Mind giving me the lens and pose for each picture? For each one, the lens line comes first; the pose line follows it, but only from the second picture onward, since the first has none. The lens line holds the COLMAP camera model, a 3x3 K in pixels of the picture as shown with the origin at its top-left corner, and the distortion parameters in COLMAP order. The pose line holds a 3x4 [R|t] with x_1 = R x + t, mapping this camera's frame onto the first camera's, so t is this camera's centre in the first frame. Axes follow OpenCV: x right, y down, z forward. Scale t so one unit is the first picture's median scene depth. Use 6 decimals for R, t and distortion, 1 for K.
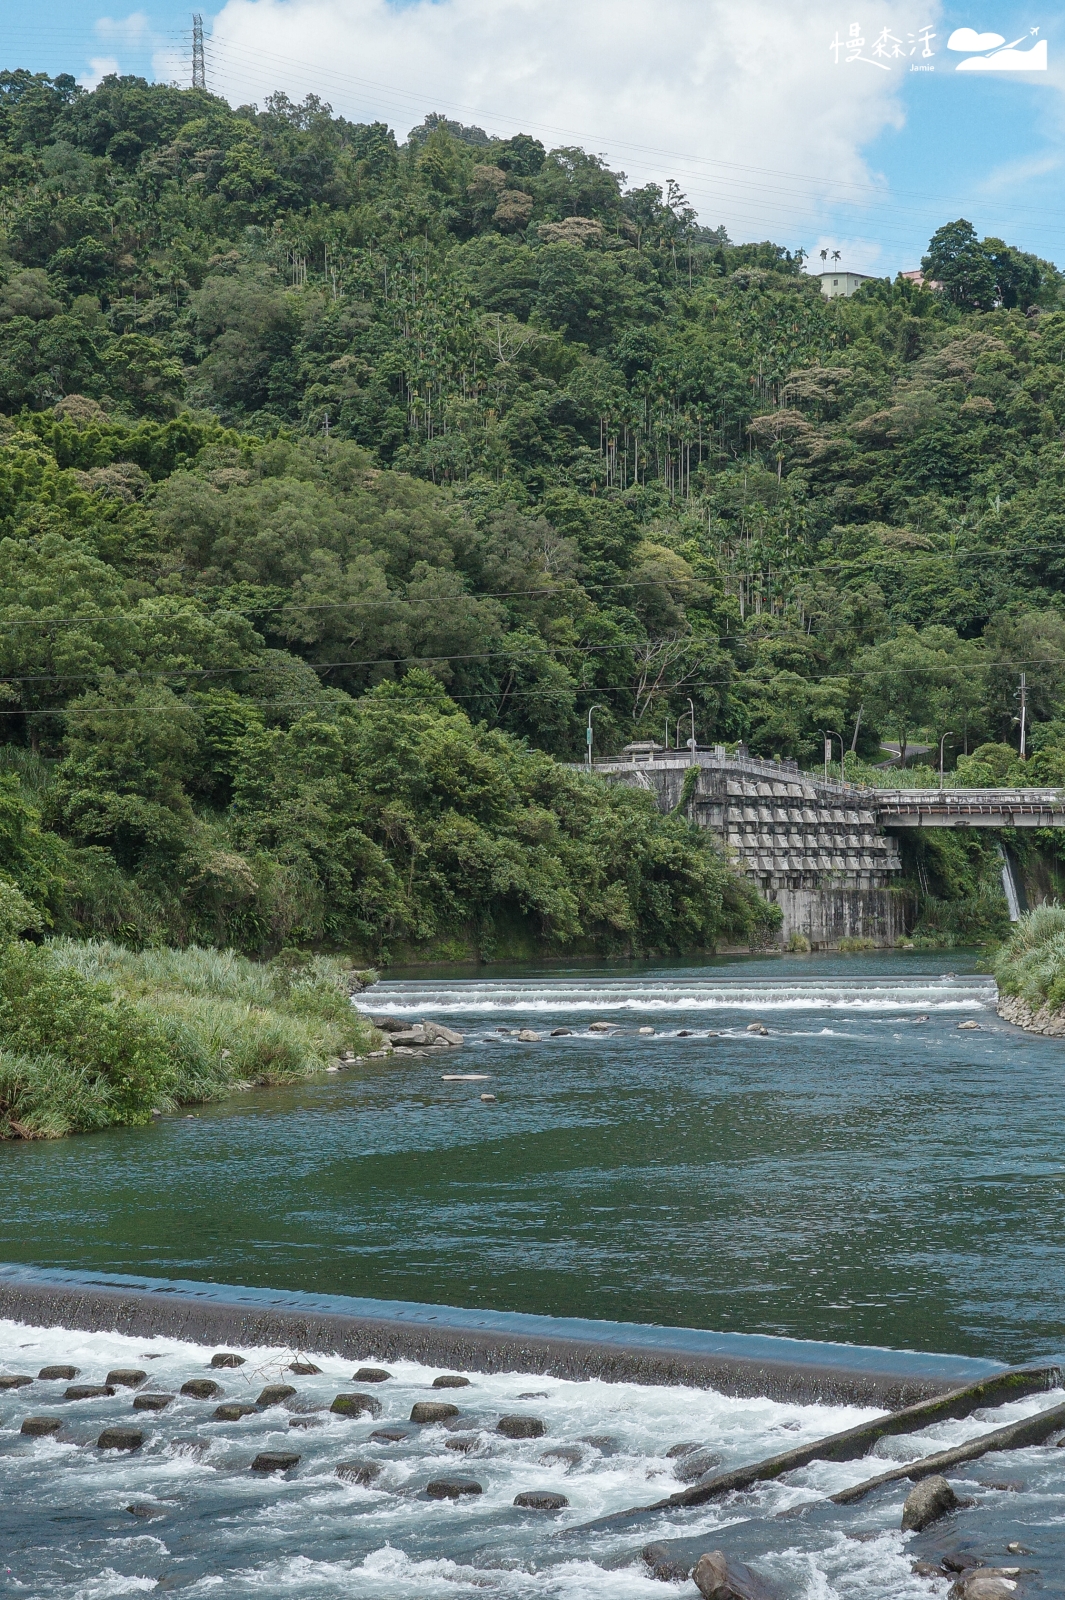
lens RADIAL K [[3264.5, 0, 465.3], [0, 3264.5, 753.1], [0, 0, 1]] dist [0.080674, 0.000000]
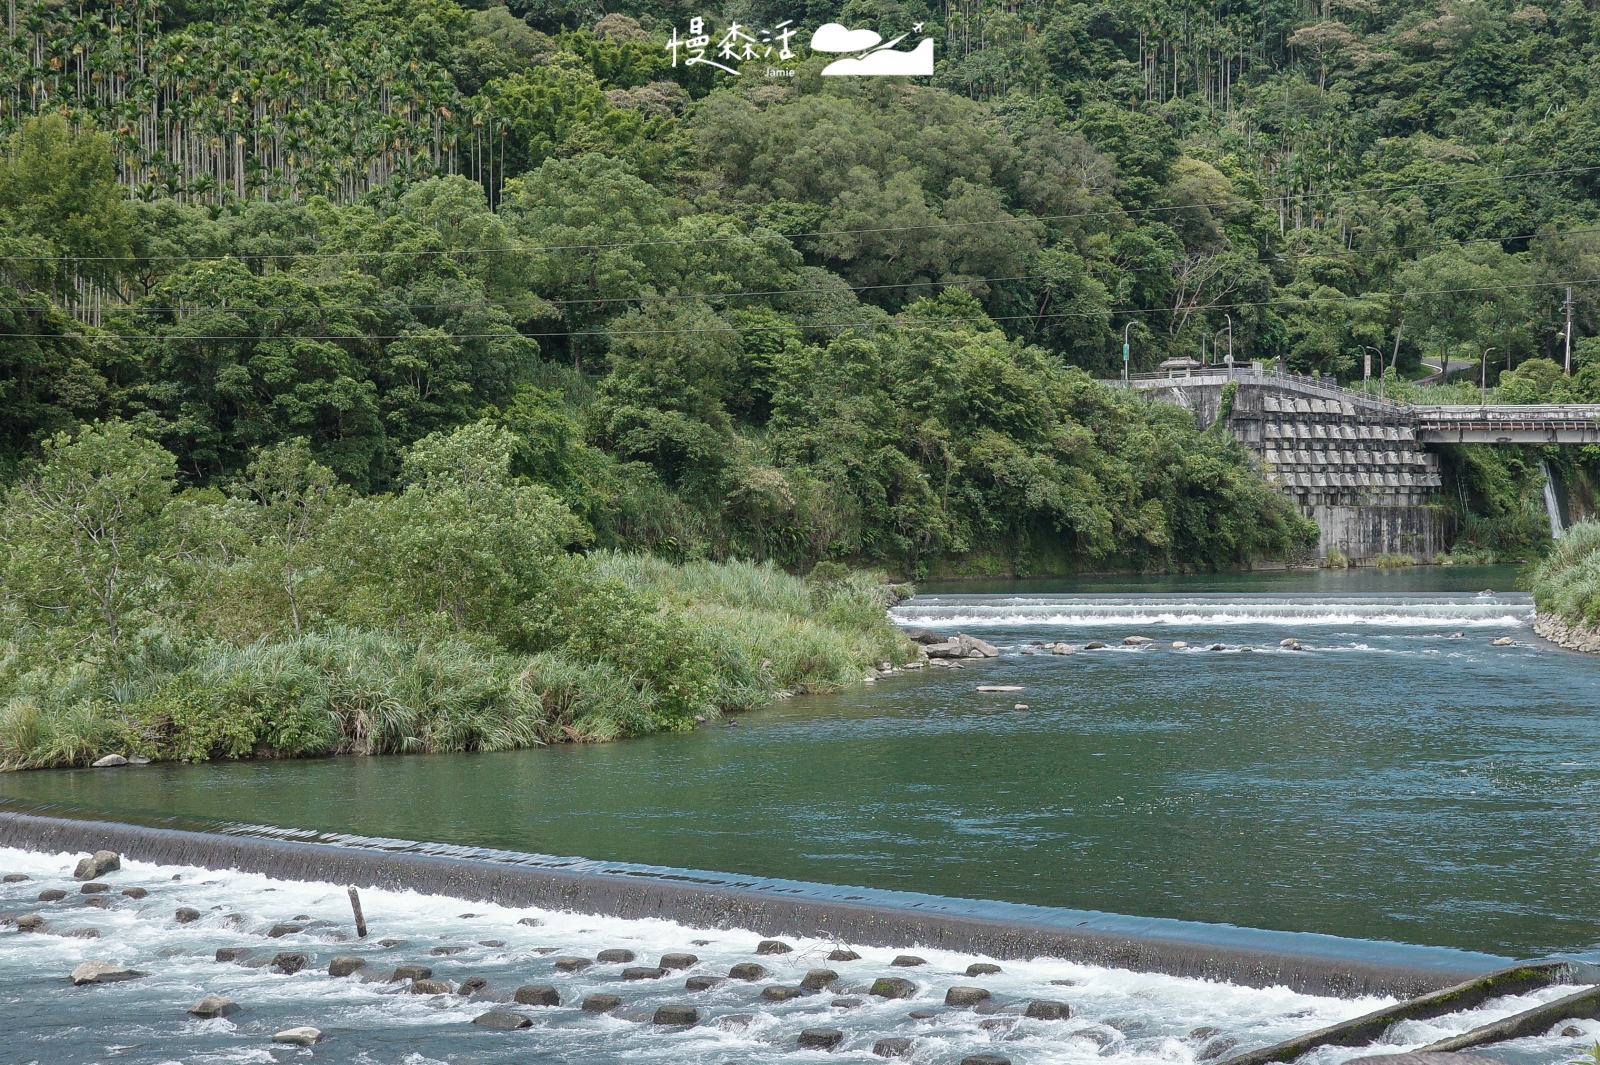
lens RADIAL K [[3264.5, 0, 757.0], [0, 3264.5, 522.7], [0, 0, 1]] dist [0.080674, 0.000000]
pose [[0.997204, 0.003449, -0.074642, 0.000180], [0.000082, 0.998883, 0.047252, -0.000446], [0.074722, -0.047126, 0.996090, -0.009480]]
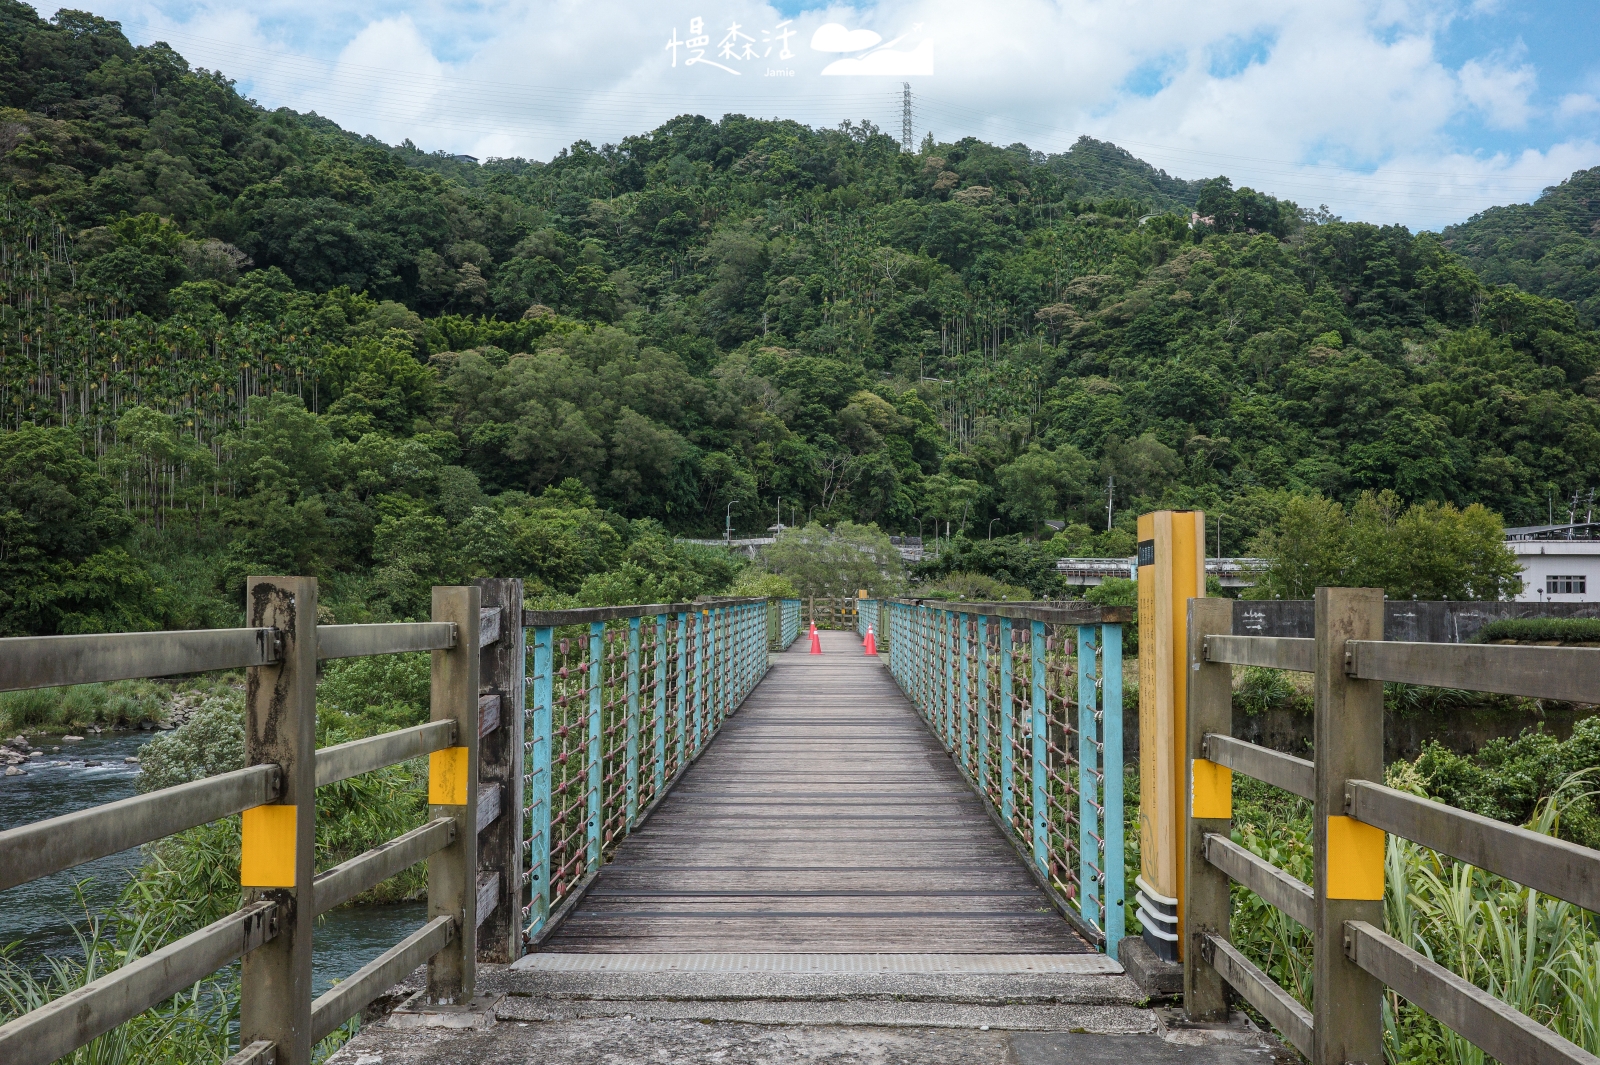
lens RADIAL K [[1806.3, 0, 799.2], [0, 1806.3, 539.8], [0, 0, 1]] dist [0.059436, 0.000000]
pose [[0.968033, 0.005472, -0.250762, 0.259896], [-0.001572, 0.999875, 0.015752, -0.009307], [0.250816, -0.014854, 0.967921, 0.192137]]
